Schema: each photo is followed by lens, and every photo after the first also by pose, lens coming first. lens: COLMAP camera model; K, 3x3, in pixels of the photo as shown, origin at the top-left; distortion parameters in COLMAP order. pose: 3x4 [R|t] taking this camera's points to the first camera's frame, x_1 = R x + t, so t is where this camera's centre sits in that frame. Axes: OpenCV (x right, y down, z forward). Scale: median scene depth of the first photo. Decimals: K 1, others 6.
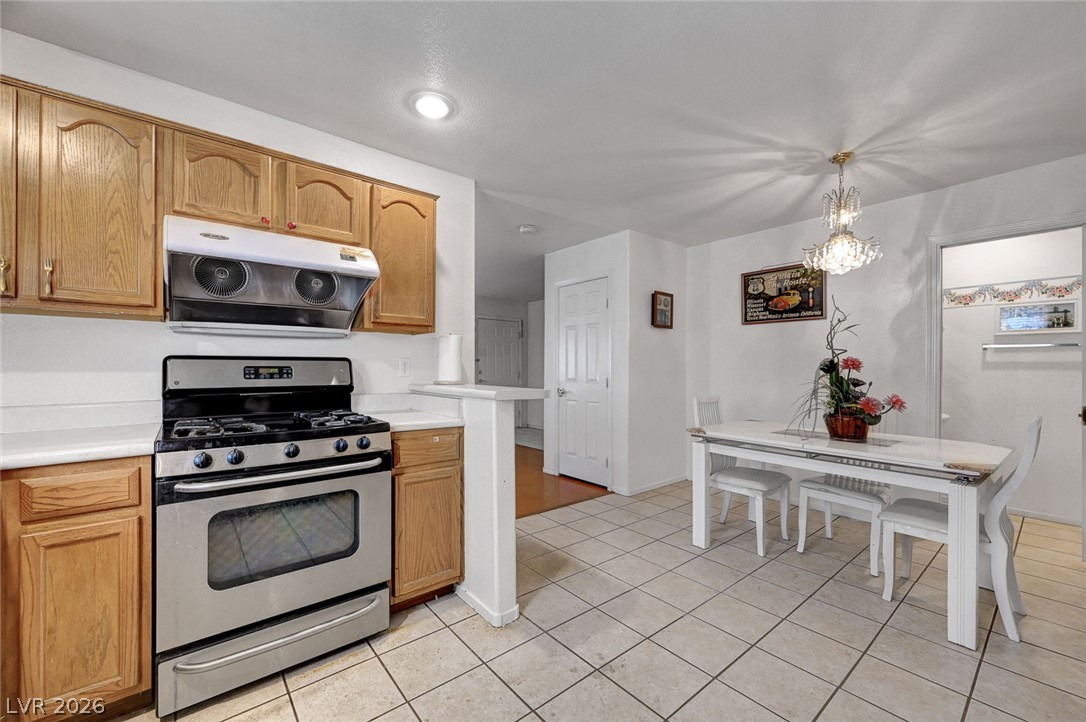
lens RADIAL K [[438.0, 0, 544.1], [0, 438.0, 365.8], [0, 0, 1]] dist [-0.001426, 0.000843]
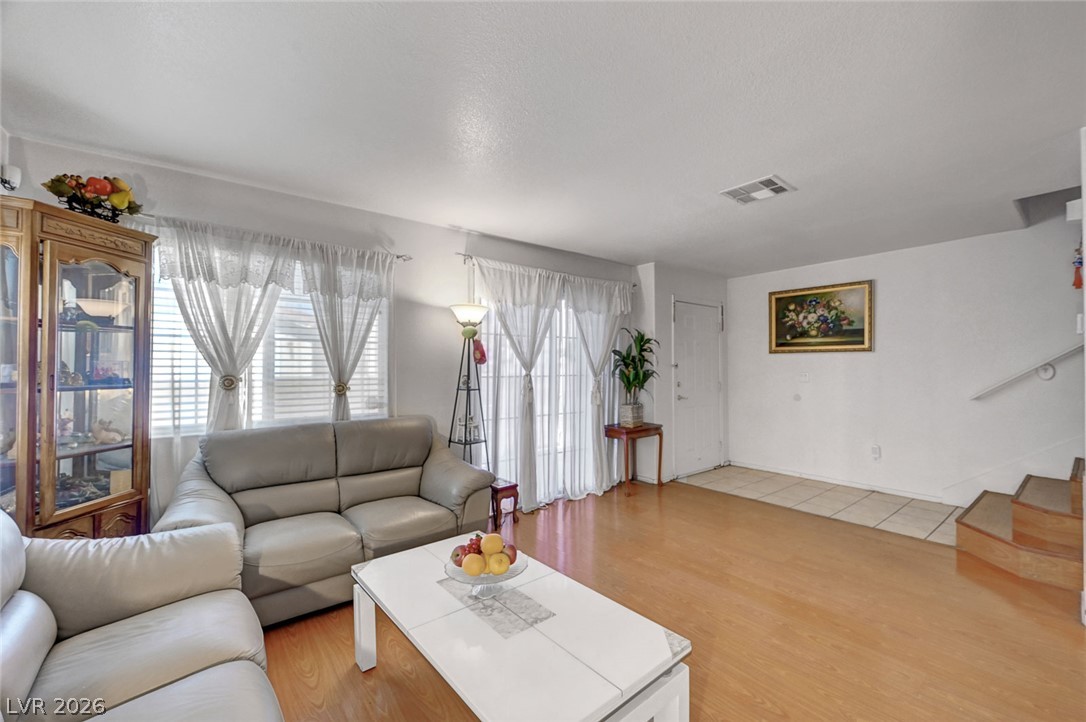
lens RADIAL K [[438.0, 0, 541.8], [0, 438.0, 368.0], [0, 0, 1]] dist [-0.001426, 0.000843]
pose [[0.999410, -0.006767, -0.033682, -0.888994], [0.006788, 0.999977, 0.000493, -0.030273], [0.033678, -0.000721, 0.999432, 0.936591]]
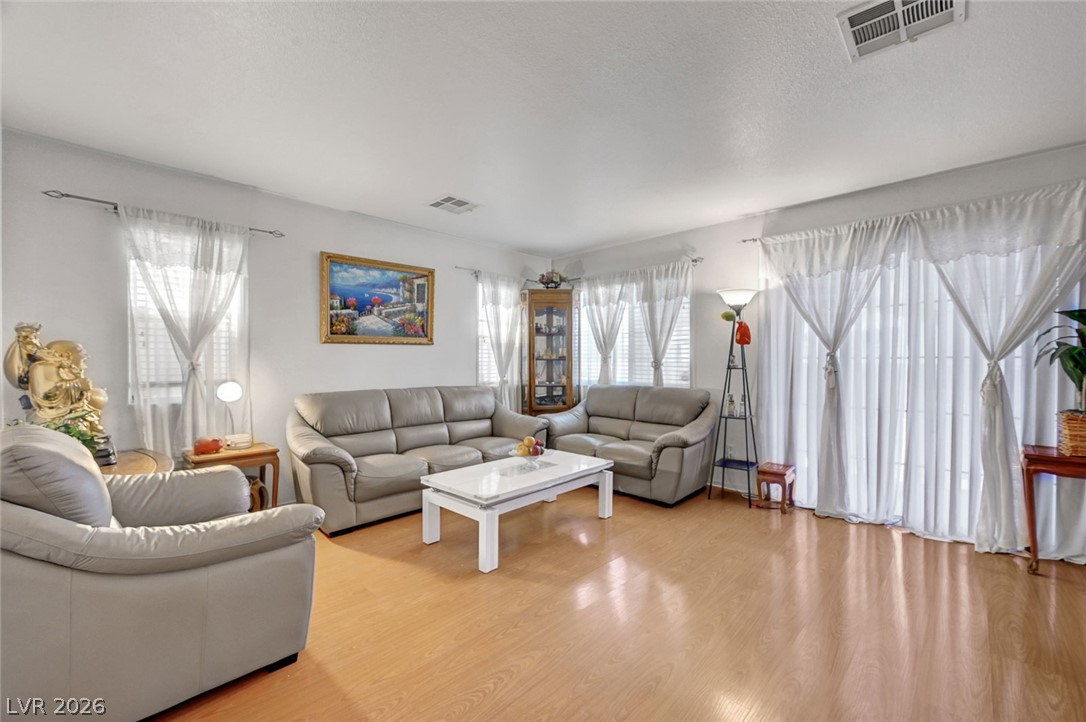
lens RADIAL K [[438.0, 0, 547.0], [0, 438.0, 365.0], [0, 0, 1]] dist [-0.001426, 0.000843]
pose [[0.096097, 0.008600, -0.995335, 0.081181], [0.002113, 0.999959, 0.008844, 0.004814], [0.995370, -0.002953, 0.096075, 1.447686]]
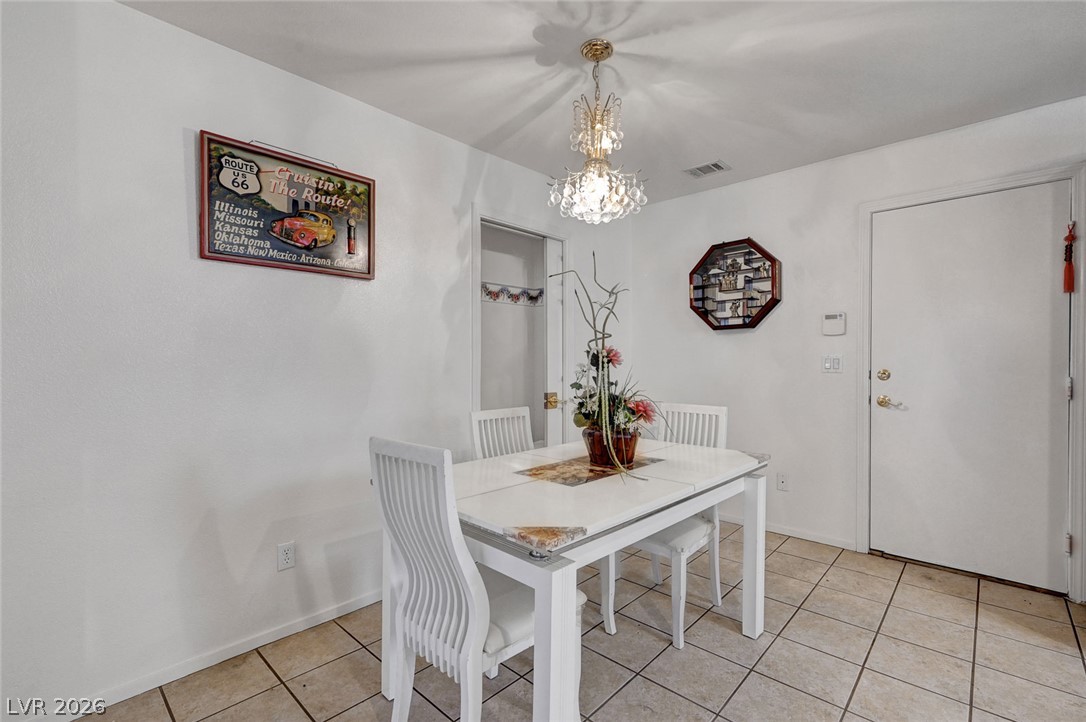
lens RADIAL K [[482.0, 0, 550.2], [0, 482.0, 365.2], [0, 0, 1]] dist [0.002529, 0.002527]
pose [[-0.133152, -0.013575, 0.991003, -0.050900], [-0.000343, 0.999907, 0.013651, -0.000178], [-0.991096, 0.001478, -0.133144, 1.066509]]
